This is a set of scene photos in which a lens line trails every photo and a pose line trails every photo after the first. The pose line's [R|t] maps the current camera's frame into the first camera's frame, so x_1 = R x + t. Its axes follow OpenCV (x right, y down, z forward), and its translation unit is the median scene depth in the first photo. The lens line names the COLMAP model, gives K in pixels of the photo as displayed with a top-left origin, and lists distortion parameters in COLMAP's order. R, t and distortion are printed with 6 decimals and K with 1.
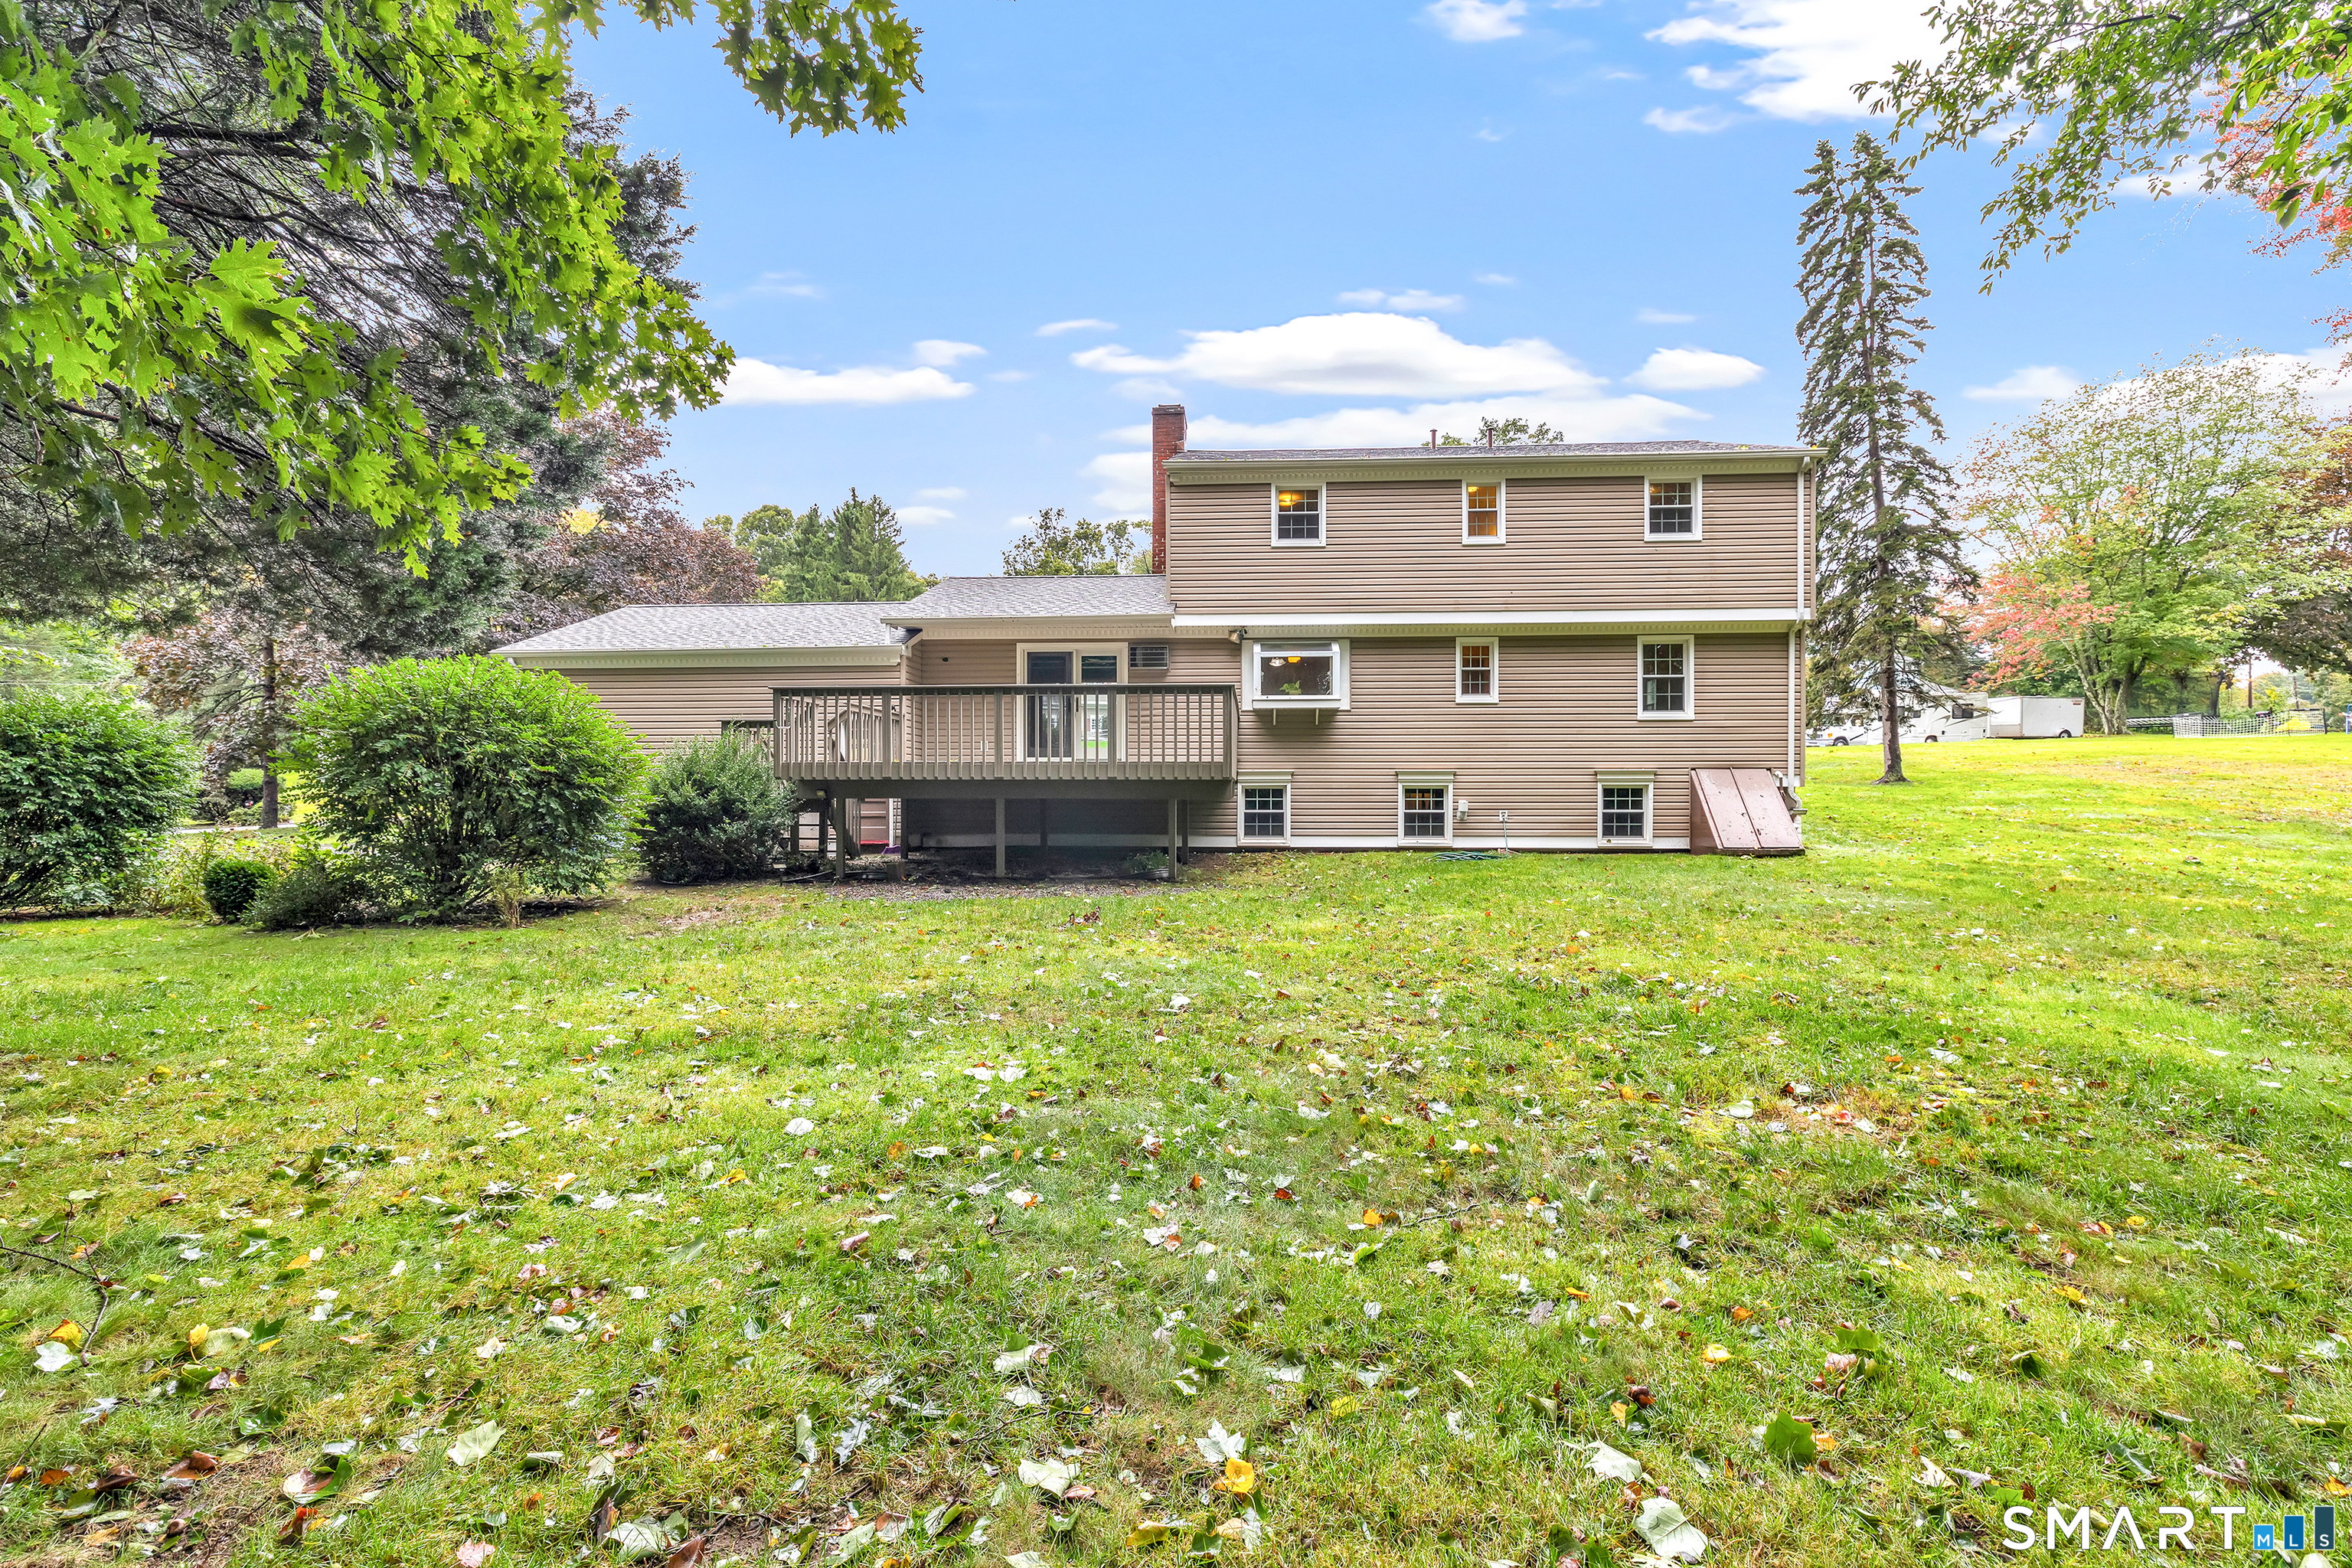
lens RADIAL K [[1062.2, 0, 1175.1], [0, 1062.2, 782.6], [0, 0, 1]] dist [-0.004715, 0.000732]
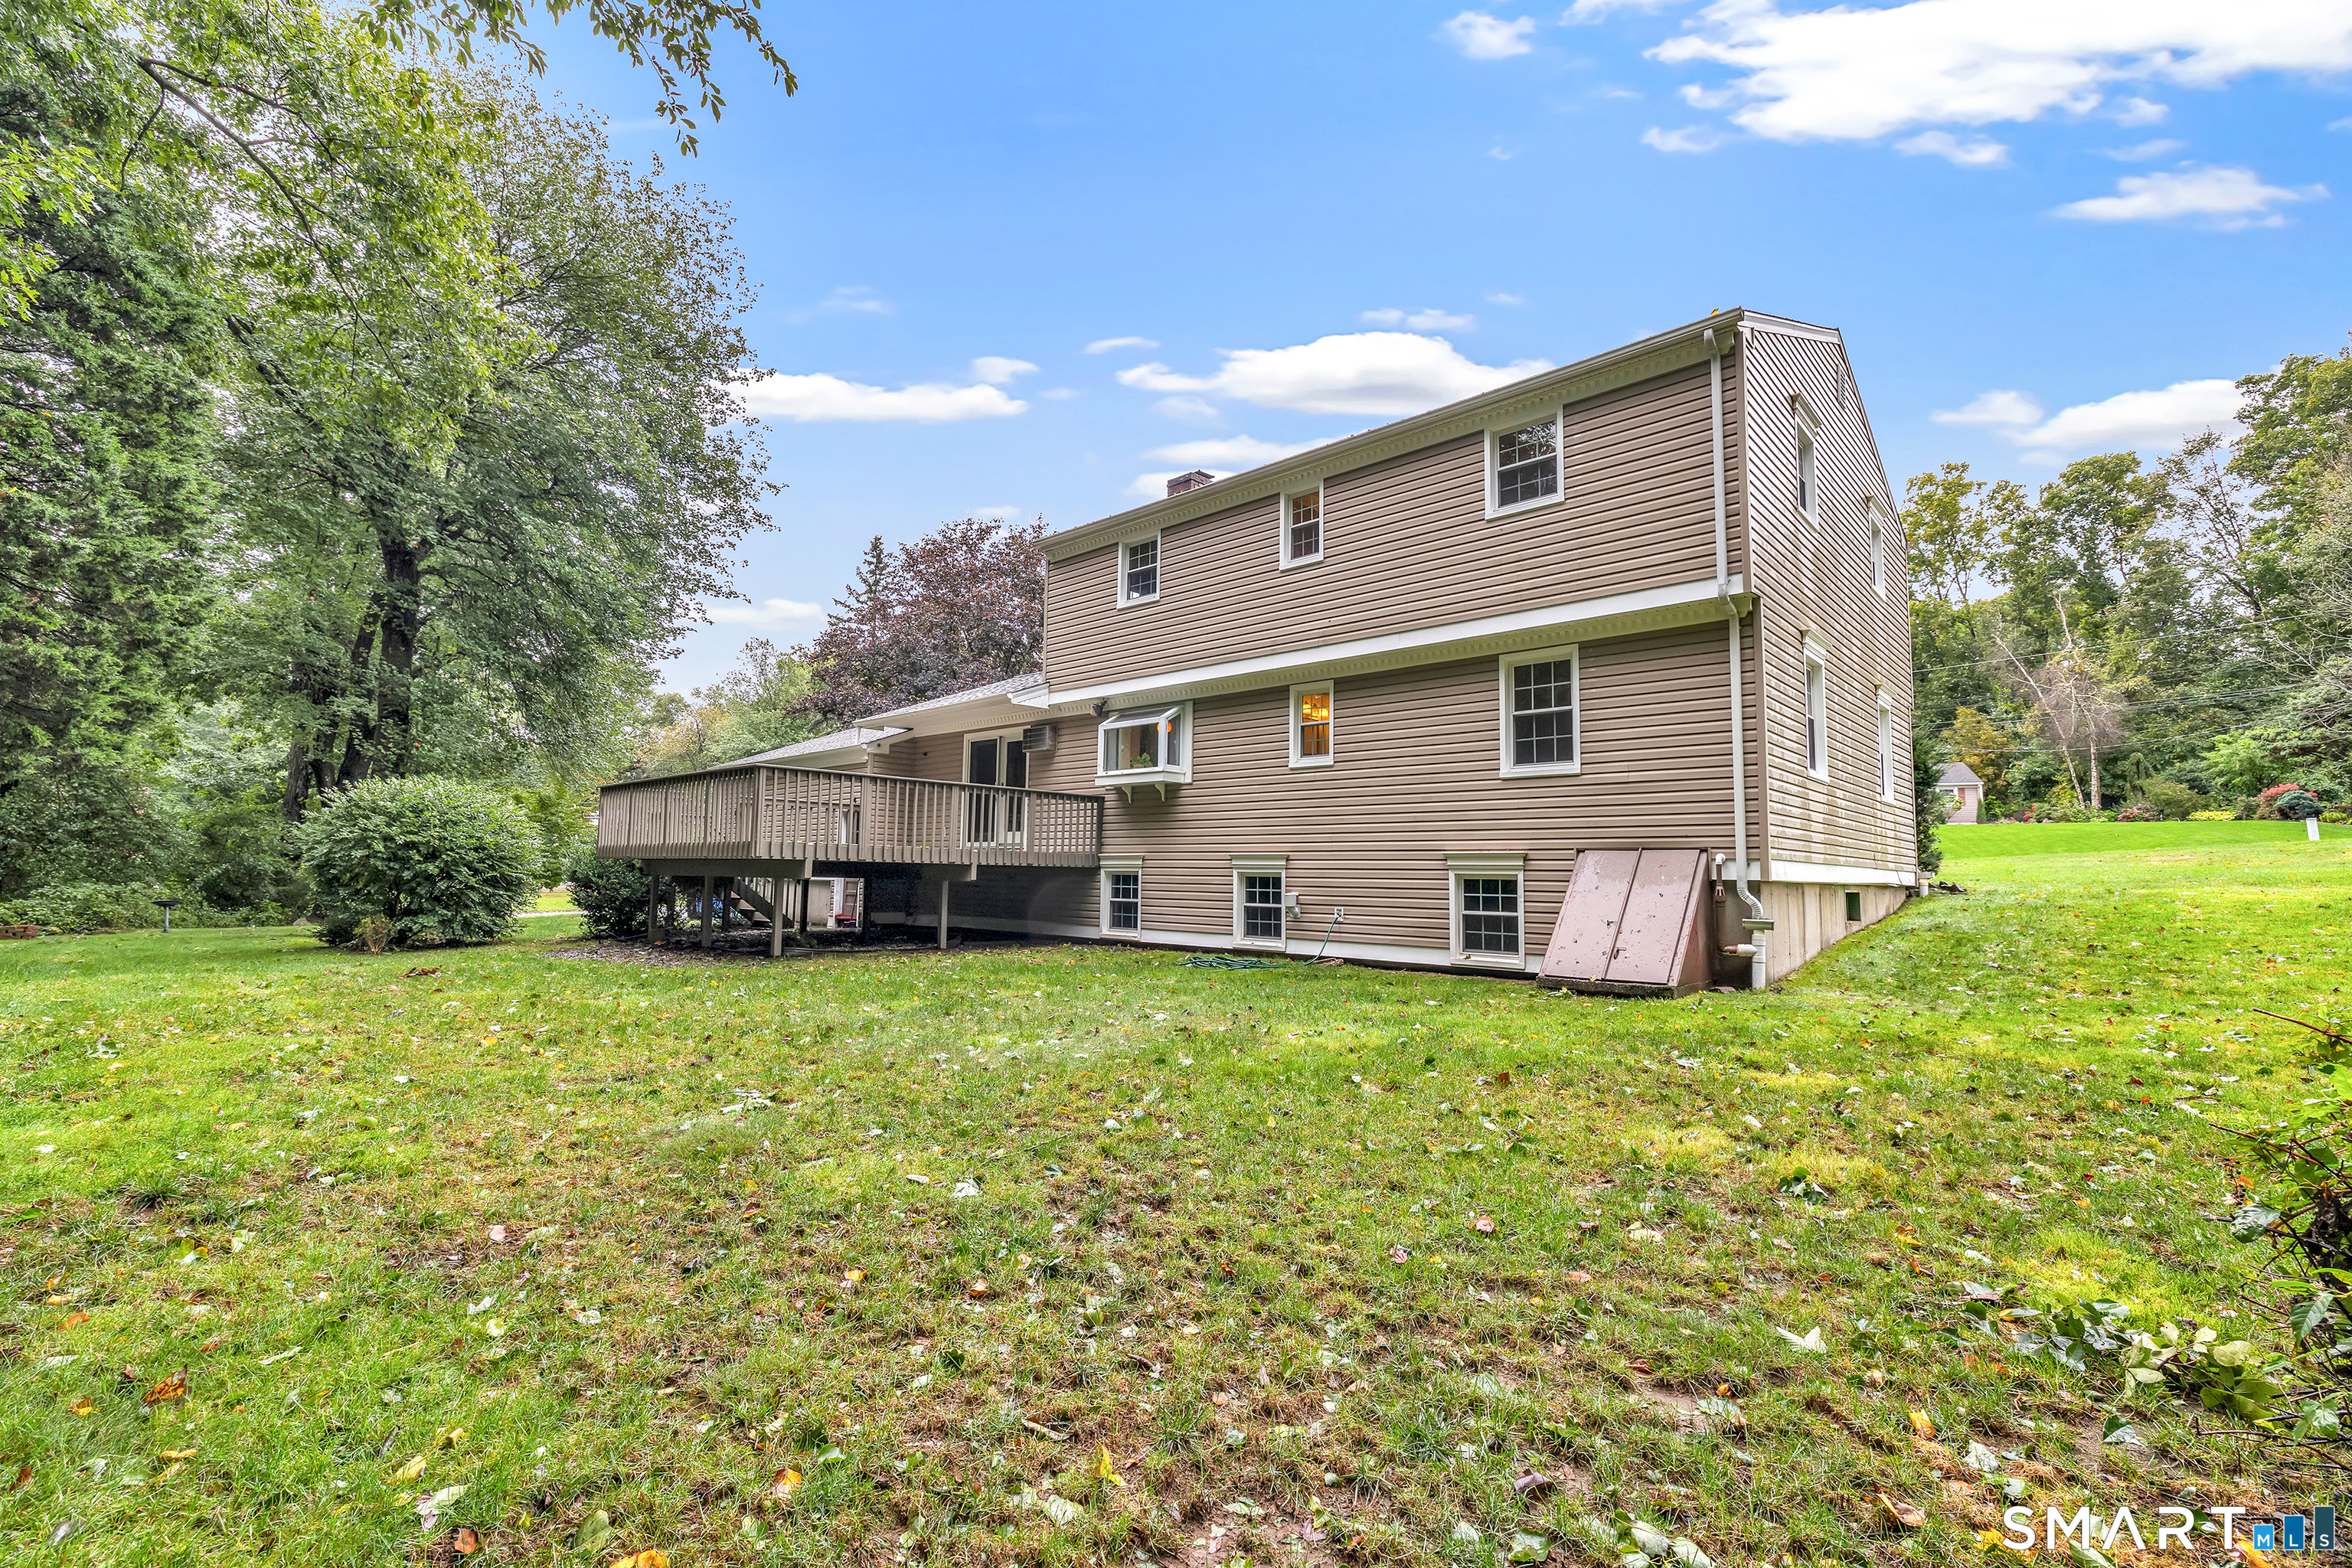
lens RADIAL K [[1062.2, 0, 1176.4], [0, 1062.2, 778.5], [0, 0, 1]] dist [-0.004715, 0.000732]
pose [[0.754844, -0.048506, -0.654109, 0.717188], [-0.015955, 0.995609, -0.092242, 0.006758], [0.655711, 0.080065, 0.750755, 0.353455]]
